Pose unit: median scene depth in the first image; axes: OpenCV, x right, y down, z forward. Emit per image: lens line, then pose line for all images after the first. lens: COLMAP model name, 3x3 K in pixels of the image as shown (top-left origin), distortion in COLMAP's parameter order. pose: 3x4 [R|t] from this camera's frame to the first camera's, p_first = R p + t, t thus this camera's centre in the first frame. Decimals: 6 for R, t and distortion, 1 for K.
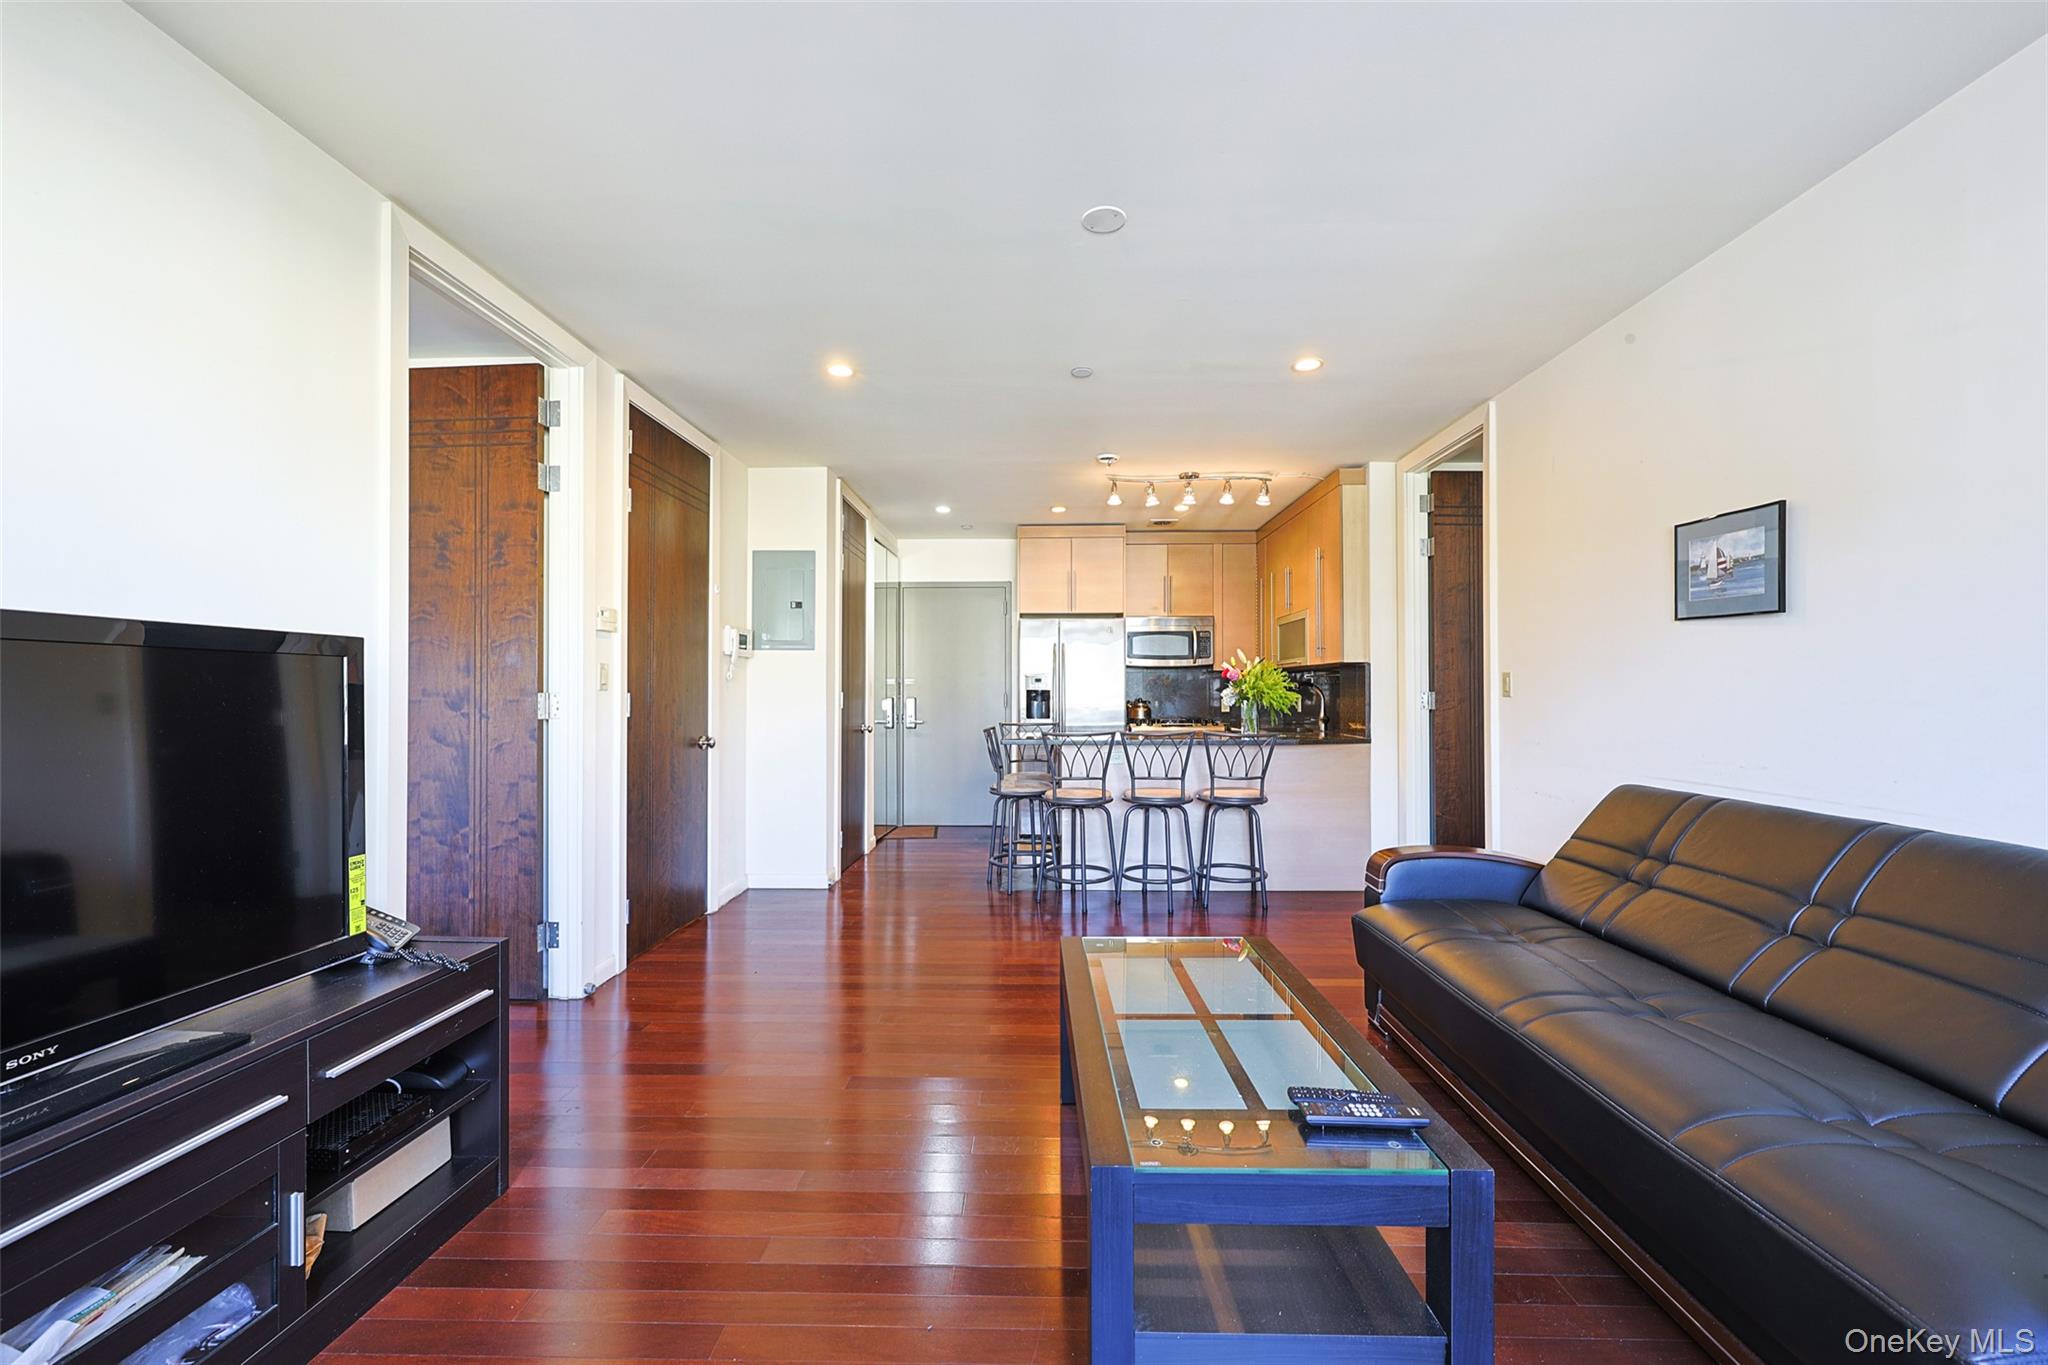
lens RADIAL K [[822.8, 0, 1017.9], [0, 822.8, 683.5], [0, 0, 1]] dist [0.000221, 0.000064]
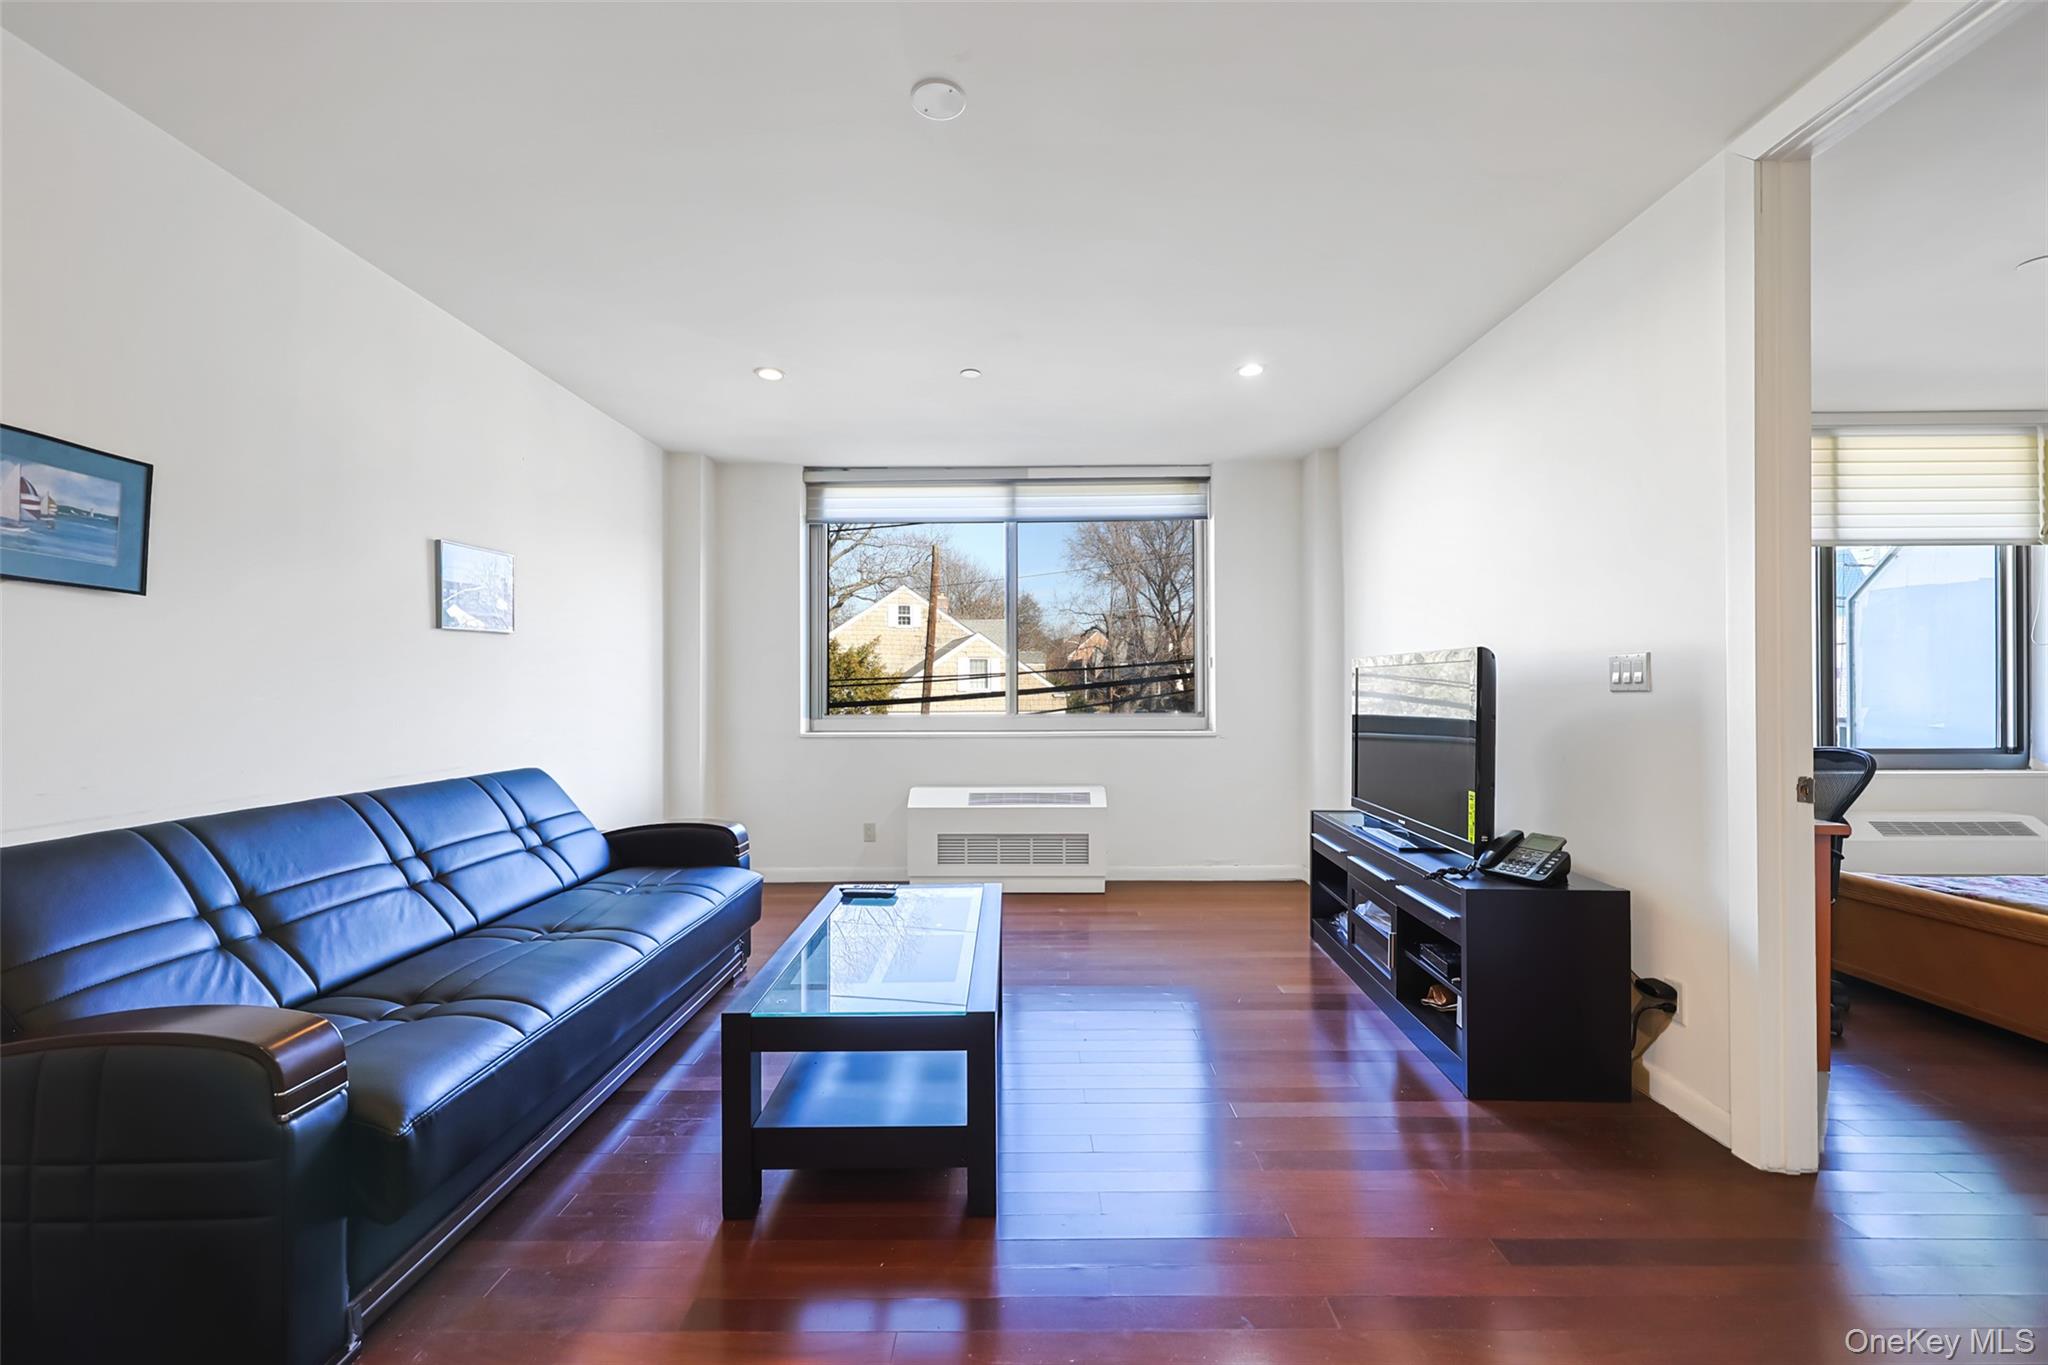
lens RADIAL K [[822.8, 0, 1017.9], [0, 822.8, 683.5], [0, 0, 1]] dist [0.000221, 0.000064]
pose [[-0.999991, 0.003211, -0.002828, 0.026522], [0.003248, 0.999908, -0.013145, 0.017996], [0.002785, -0.013154, -0.999910, 1.719788]]
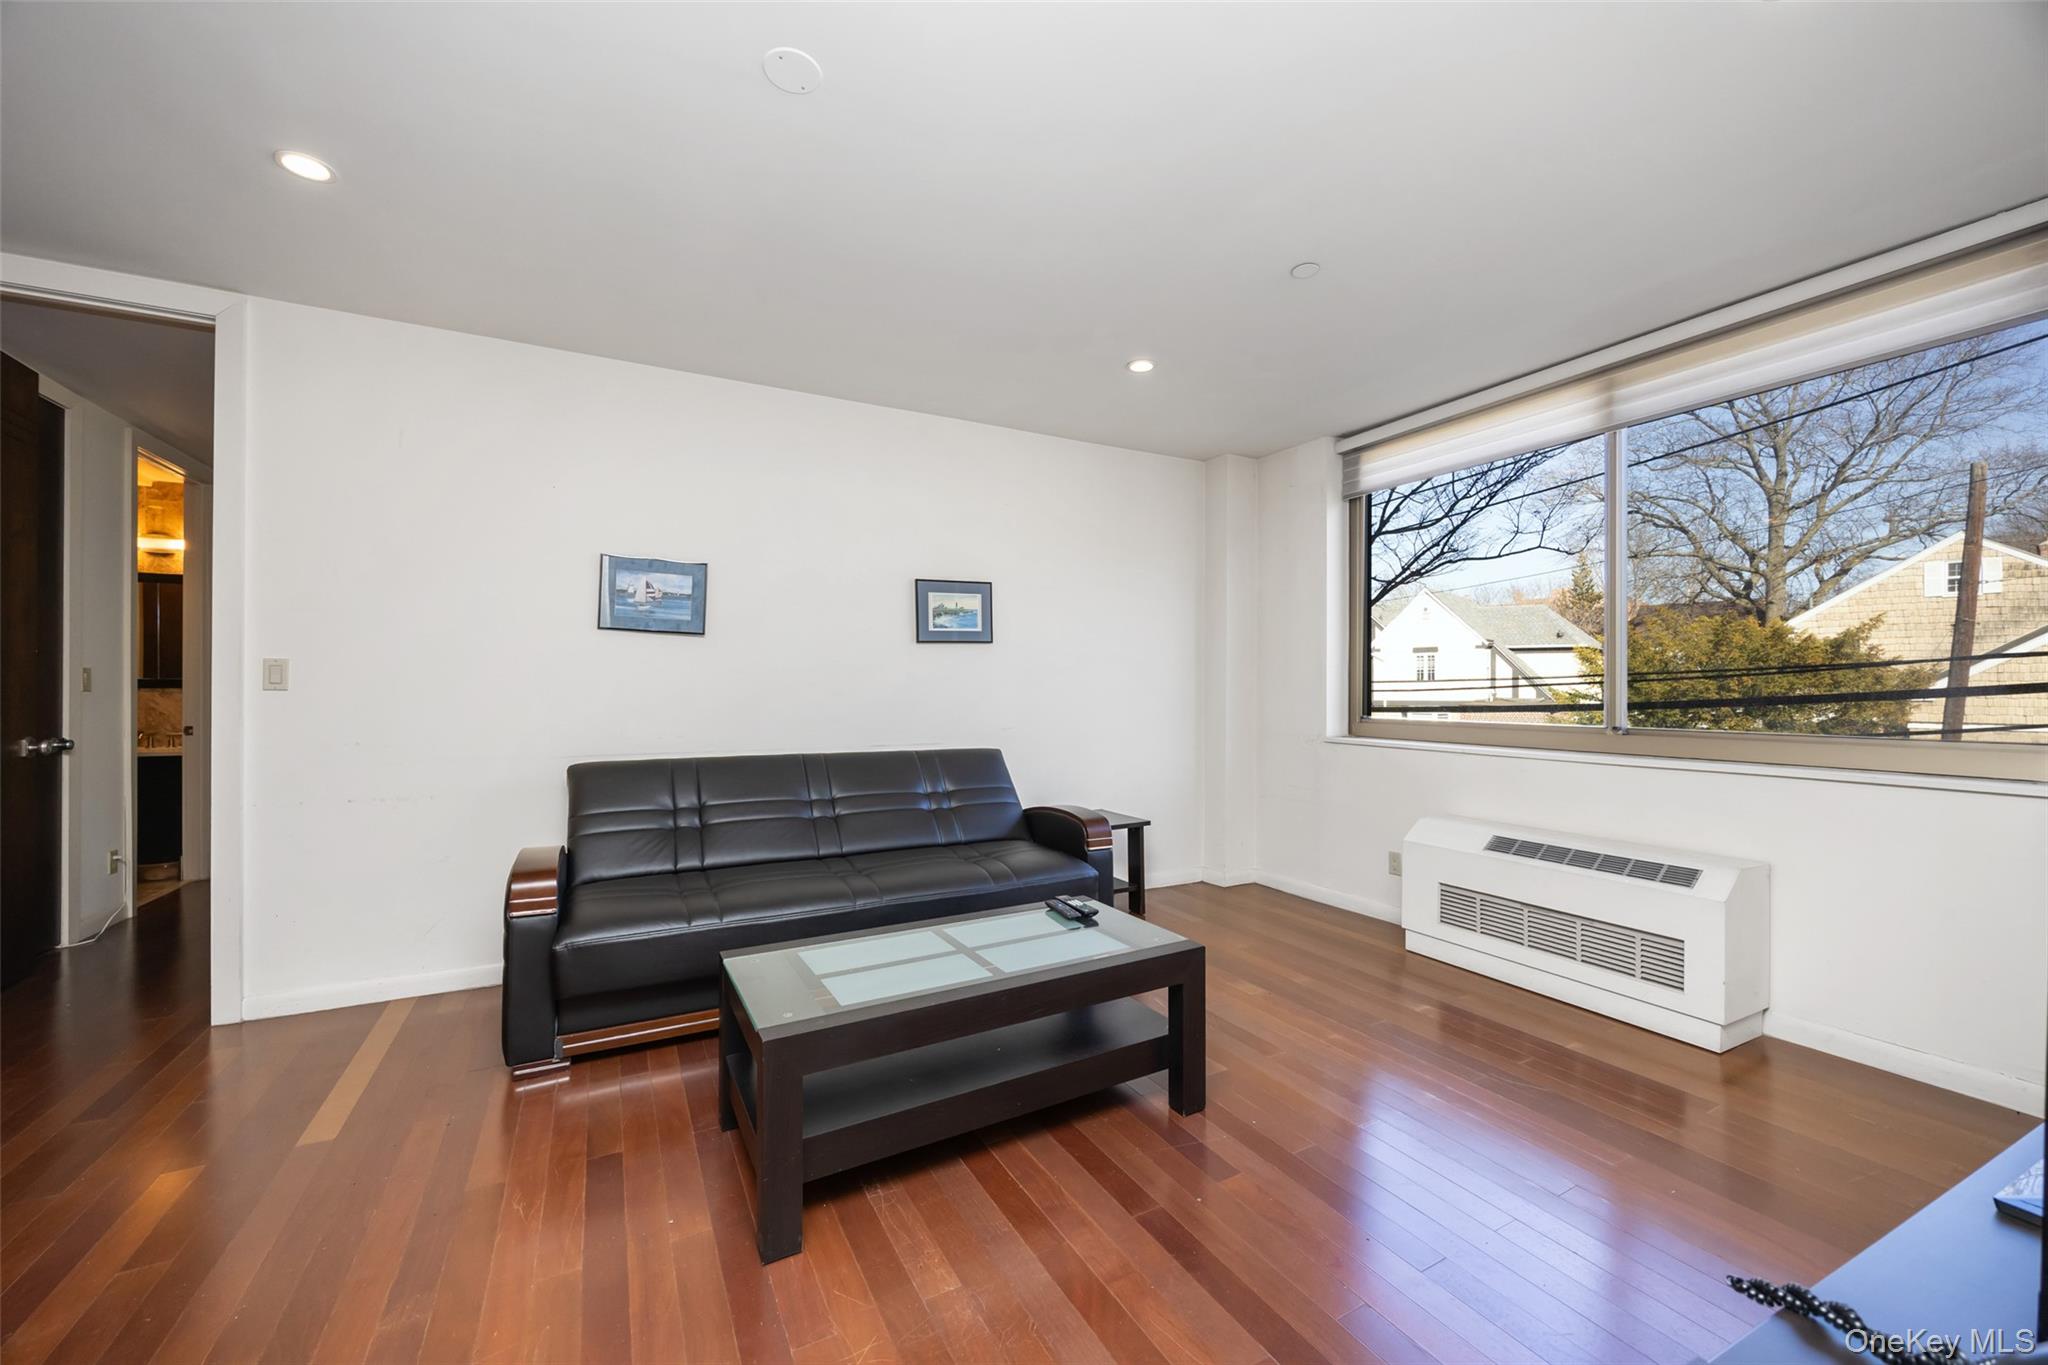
lens RADIAL K [[783.3, 0, 1015.0], [0, 783.3, 685.2], [0, 0, 1]] dist [-0.000629, -0.000064]
pose [[-0.485291, 0.002484, 0.874349, -0.612006], [-0.007865, 0.999943, -0.007206, 0.014864], [-0.874318, -0.010373, -0.485243, 1.119633]]
